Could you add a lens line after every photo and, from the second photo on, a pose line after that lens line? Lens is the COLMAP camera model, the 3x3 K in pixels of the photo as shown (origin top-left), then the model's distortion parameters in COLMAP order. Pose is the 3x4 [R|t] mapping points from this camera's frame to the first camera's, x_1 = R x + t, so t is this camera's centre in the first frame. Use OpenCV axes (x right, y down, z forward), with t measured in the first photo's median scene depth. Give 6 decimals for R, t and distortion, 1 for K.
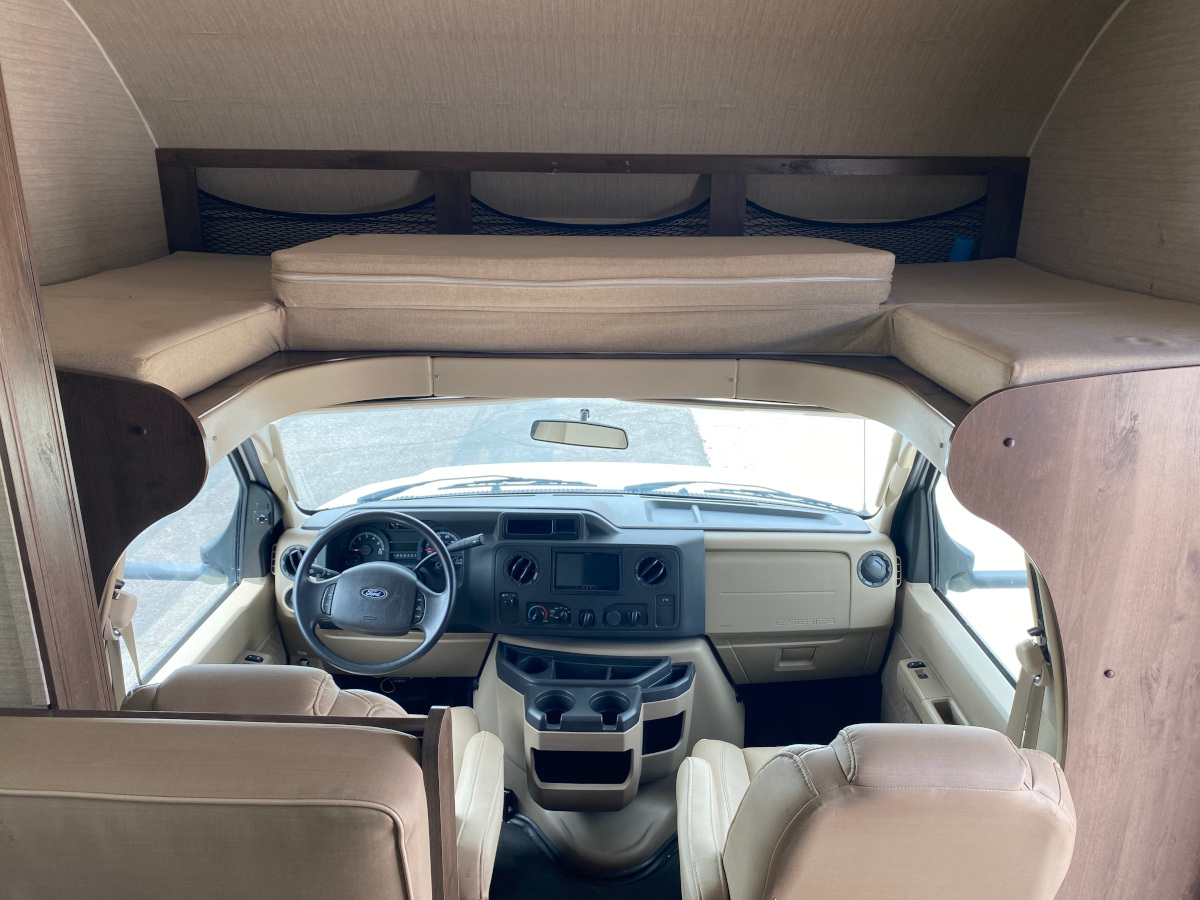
lens RADIAL K [[891.5, 0, 600.0], [0, 891.5, 450.0], [0, 0, 1]] dist [0.004779, 0.008925]
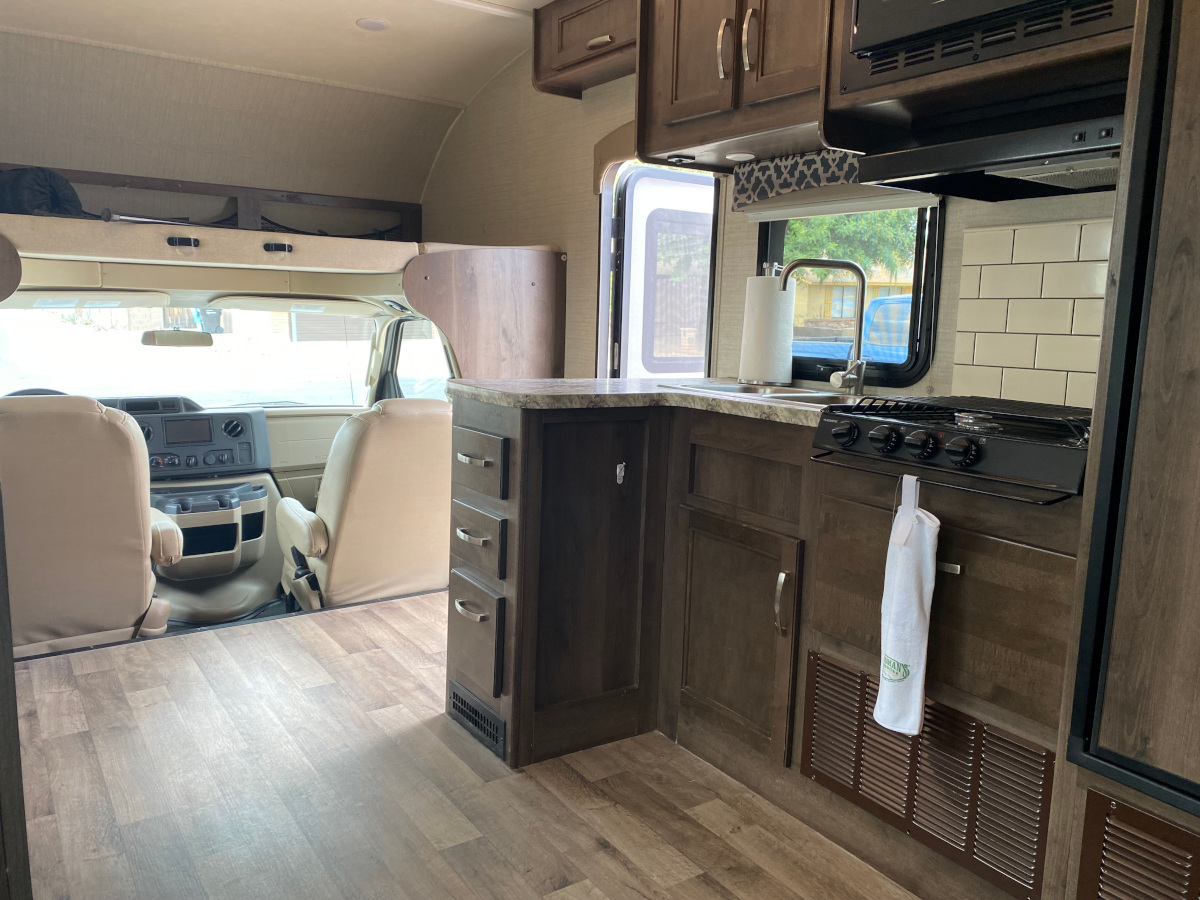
lens RADIAL K [[910.9, 0, 600.0], [0, 910.9, 450.0], [0, 0, 1]] dist [-0.002453, 0.004097]
pose [[0.818118, -0.068276, 0.570983, -0.330897], [0.158201, 0.981335, -0.109330, 0.449383], [-0.552861, 0.179775, 0.813649, -0.652686]]
